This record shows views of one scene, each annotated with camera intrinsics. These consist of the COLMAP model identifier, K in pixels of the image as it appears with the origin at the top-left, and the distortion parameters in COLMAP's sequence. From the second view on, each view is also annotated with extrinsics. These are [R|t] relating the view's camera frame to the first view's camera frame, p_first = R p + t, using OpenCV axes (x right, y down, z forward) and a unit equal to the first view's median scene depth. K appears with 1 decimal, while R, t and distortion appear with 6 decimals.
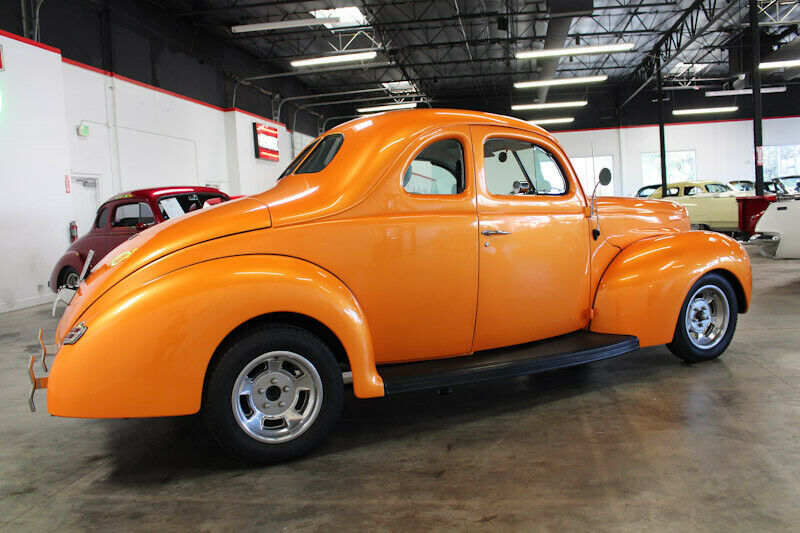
lens RADIAL K [[690.6, 0, 400.0], [0, 690.6, 266.5], [0, 0, 1]] dist [-0.145171, 0.123558]
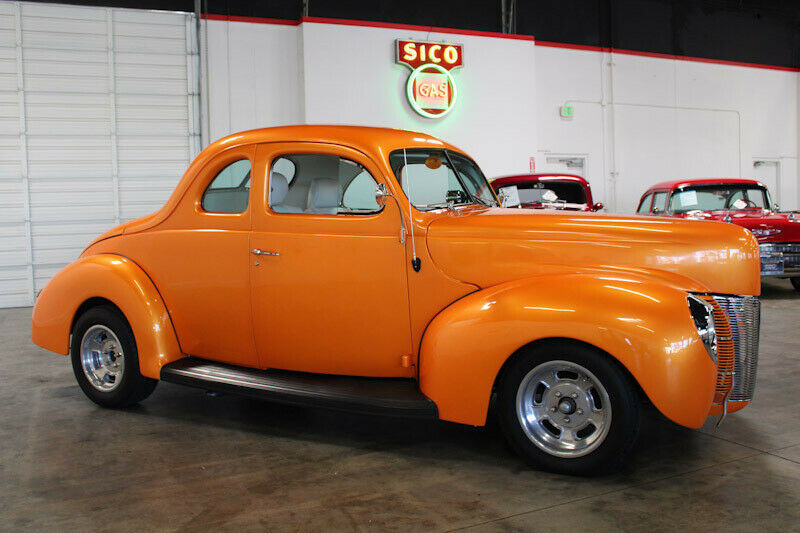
lens RADIAL K [[750.4, 0, 400.0], [0, 750.4, 266.5], [0, 0, 1]] dist [-0.100367, 0.014726]
pose [[0.559942, 0.104997, -0.821852, 0.250524], [-0.074825, 0.994293, 0.076047, -0.027388], [0.825146, 0.018913, 0.564603, 0.122021]]
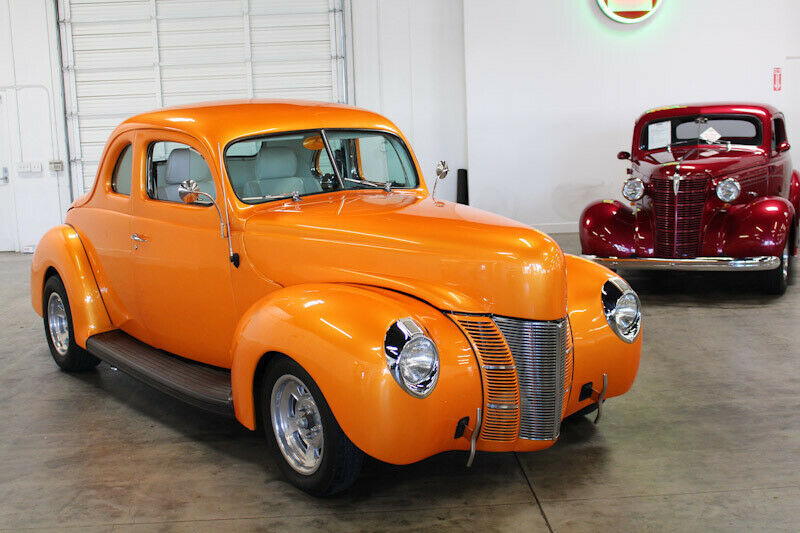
lens RADIAL K [[944.8, 0, 400.0], [0, 944.8, 266.5], [0, 0, 1]] dist [-0.086760, 0.067796]
pose [[0.204095, 0.199752, -0.958355, 0.343397], [-0.054955, 0.979755, 0.192509, -0.064867], [0.977407, 0.013376, 0.210941, 0.239502]]
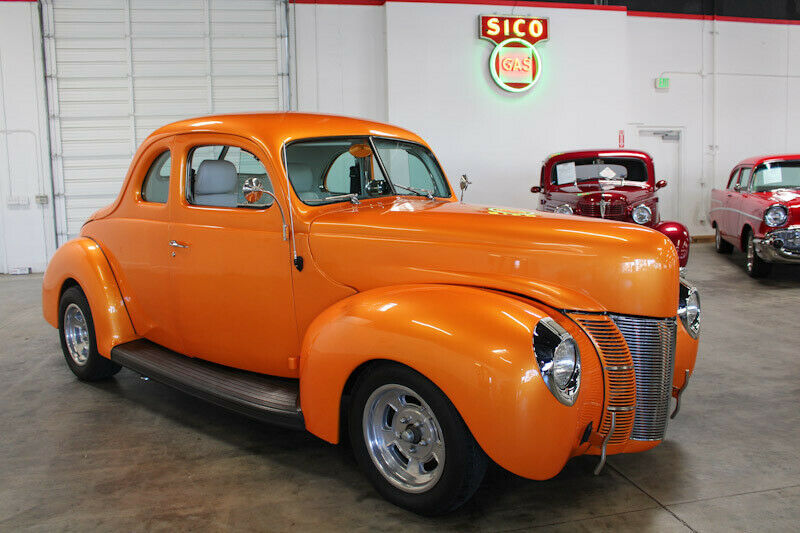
lens RADIAL K [[690.6, 0, 400.0], [0, 690.6, 266.5], [0, 0, 1]] dist [-0.145171, 0.123558]
pose [[0.364650, 0.167093, -0.916030, 0.256531], [-0.075250, 0.985838, 0.149872, -0.041336], [0.928099, 0.014280, 0.372059, 0.205677]]
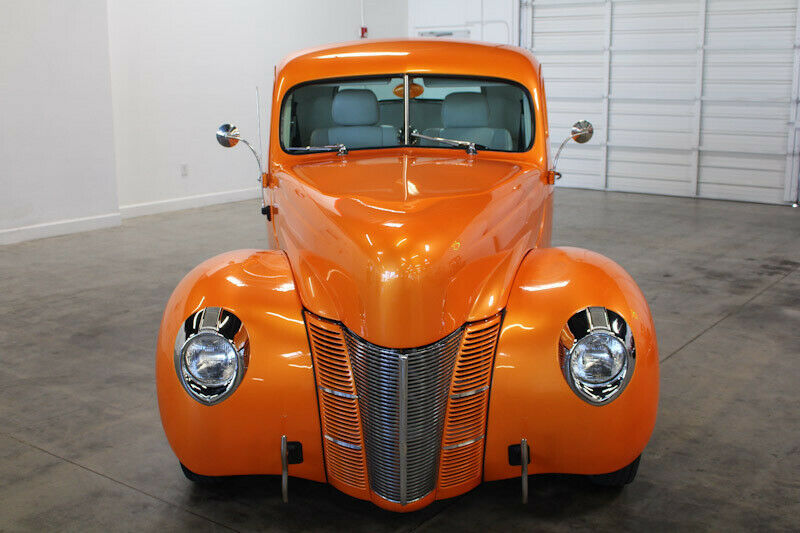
lens RADIAL K [[914.0, 0, 400.0], [0, 914.0, 266.5], [0, 0, 1]] dist [-0.080198, 0.035319]
pose [[-0.452709, 0.247661, -0.856574, 0.271729], [-0.038494, 0.954328, 0.296269, -0.072696], [0.890827, 0.167096, -0.422500, 0.389673]]
